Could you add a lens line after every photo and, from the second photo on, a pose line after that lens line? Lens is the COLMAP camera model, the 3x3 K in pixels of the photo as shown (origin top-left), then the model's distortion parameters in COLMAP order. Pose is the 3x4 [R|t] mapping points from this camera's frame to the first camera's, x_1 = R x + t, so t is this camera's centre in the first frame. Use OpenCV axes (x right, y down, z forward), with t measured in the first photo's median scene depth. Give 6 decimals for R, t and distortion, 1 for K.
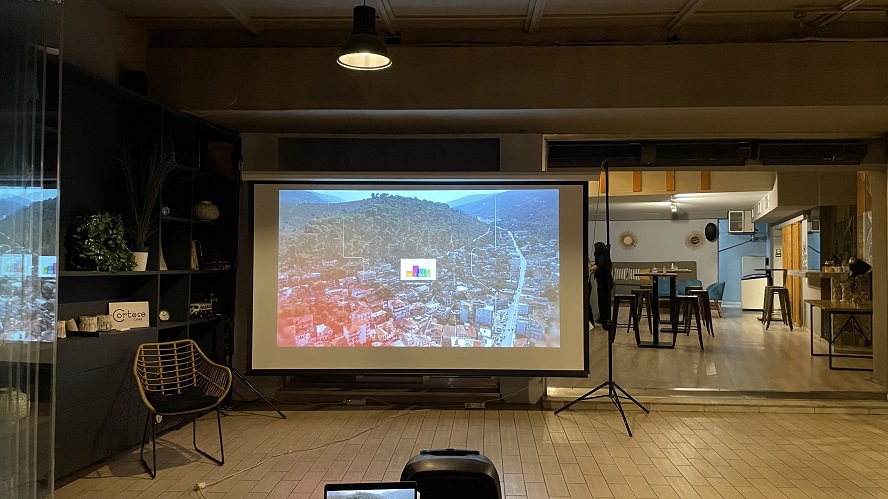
lens RADIAL K [[674.9, 0, 453.6], [0, 674.9, 246.1], [0, 0, 1]] dist [0.079640, -0.105502]
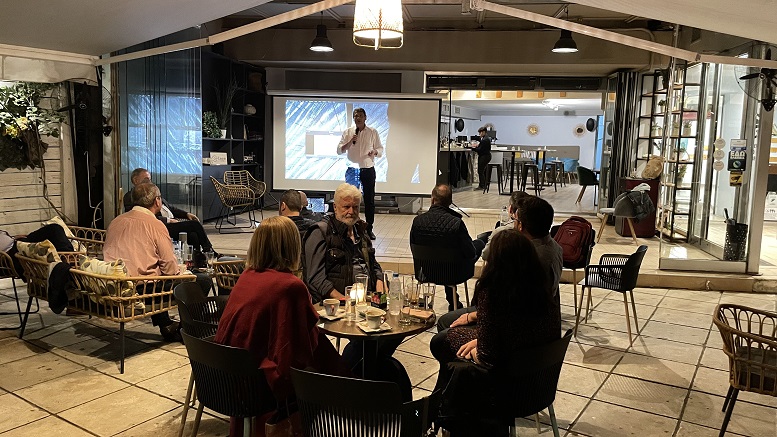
lens RADIAL K [[590.1, 0, 391.9], [0, 590.1, 214.3], [0, 0, 1]] dist [0.082833, -0.114033]
pose [[0.996745, 0.033788, -0.073194, 0.193489], [-0.023257, 0.989847, 0.140220, -0.001813], [0.077189, -0.138062, 0.987411, -0.745704]]
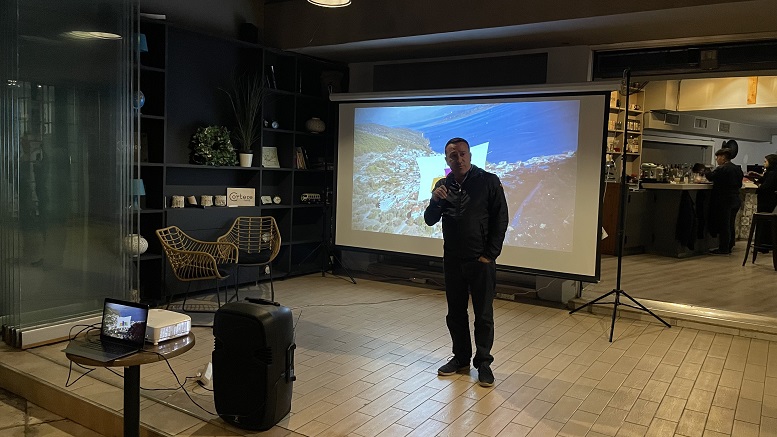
lens RADIAL K [[589.8, 0, 388.8], [0, 589.8, 208.4], [0, 0, 1]] dist [0.090156, -0.125231]
pose [[0.860189, 0.062825, -0.506090, 0.374886], [-0.020360, 0.995822, 0.089012, 0.005488], [0.509568, -0.066263, 0.857875, 0.066197]]
